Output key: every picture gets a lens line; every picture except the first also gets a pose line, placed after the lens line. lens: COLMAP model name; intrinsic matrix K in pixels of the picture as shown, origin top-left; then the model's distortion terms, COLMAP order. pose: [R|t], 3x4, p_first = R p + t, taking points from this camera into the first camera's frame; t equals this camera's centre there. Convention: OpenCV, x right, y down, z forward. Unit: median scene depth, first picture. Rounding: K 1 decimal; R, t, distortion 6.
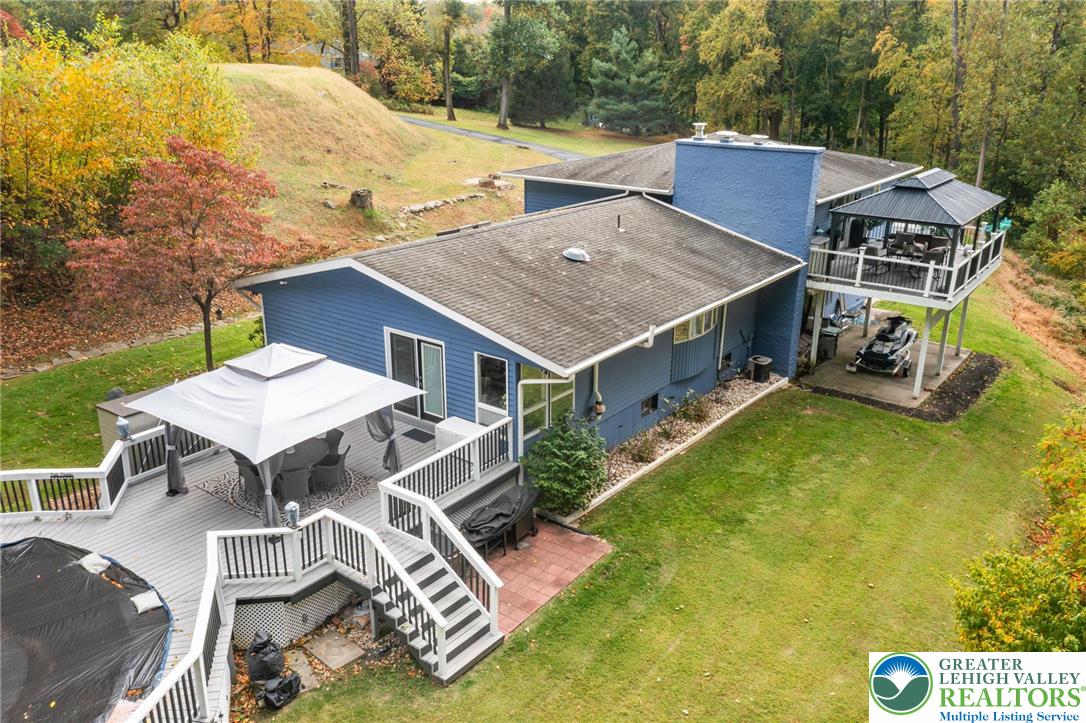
lens RADIAL K [[856.1, 0, 543.0], [0, 856.1, 361.5], [0, 0, 1]] dist [0.000795, -0.001128]
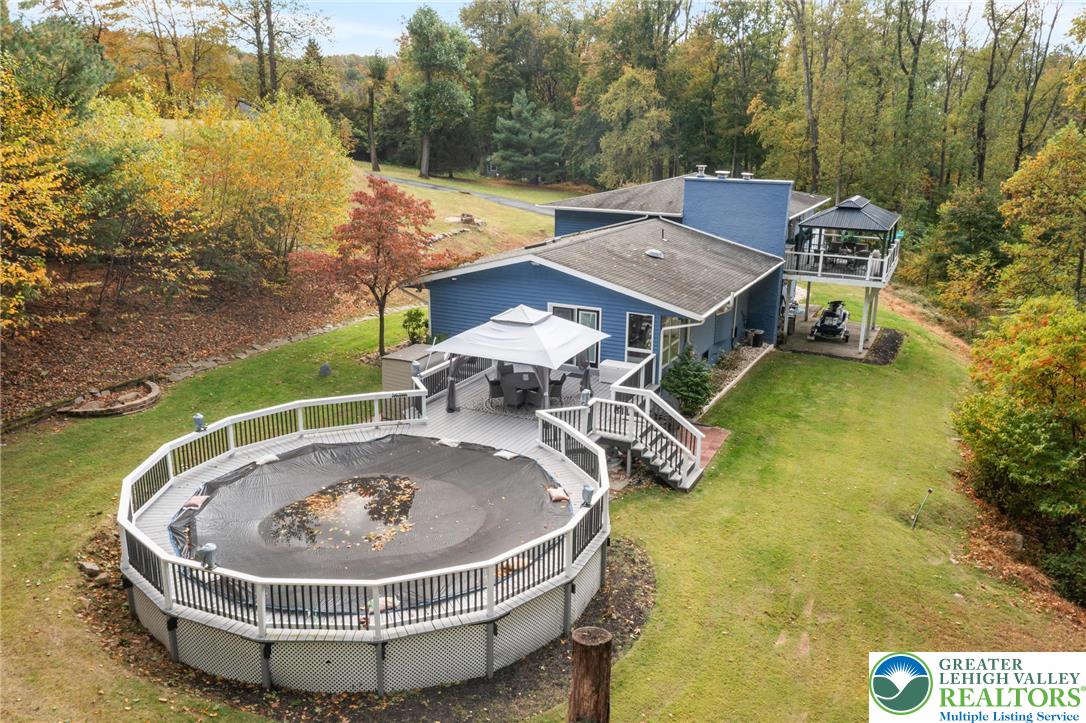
lens RADIAL K [[861.3, 0, 543.0], [0, 861.3, 361.5], [0, 0, 1]] dist [-0.006760, 0.001550]
pose [[0.980549, -0.048399, 0.190215, -0.358532], [0.059961, 0.996656, -0.055504, 0.104226], [-0.186893, 0.065830, 0.980172, -0.310643]]
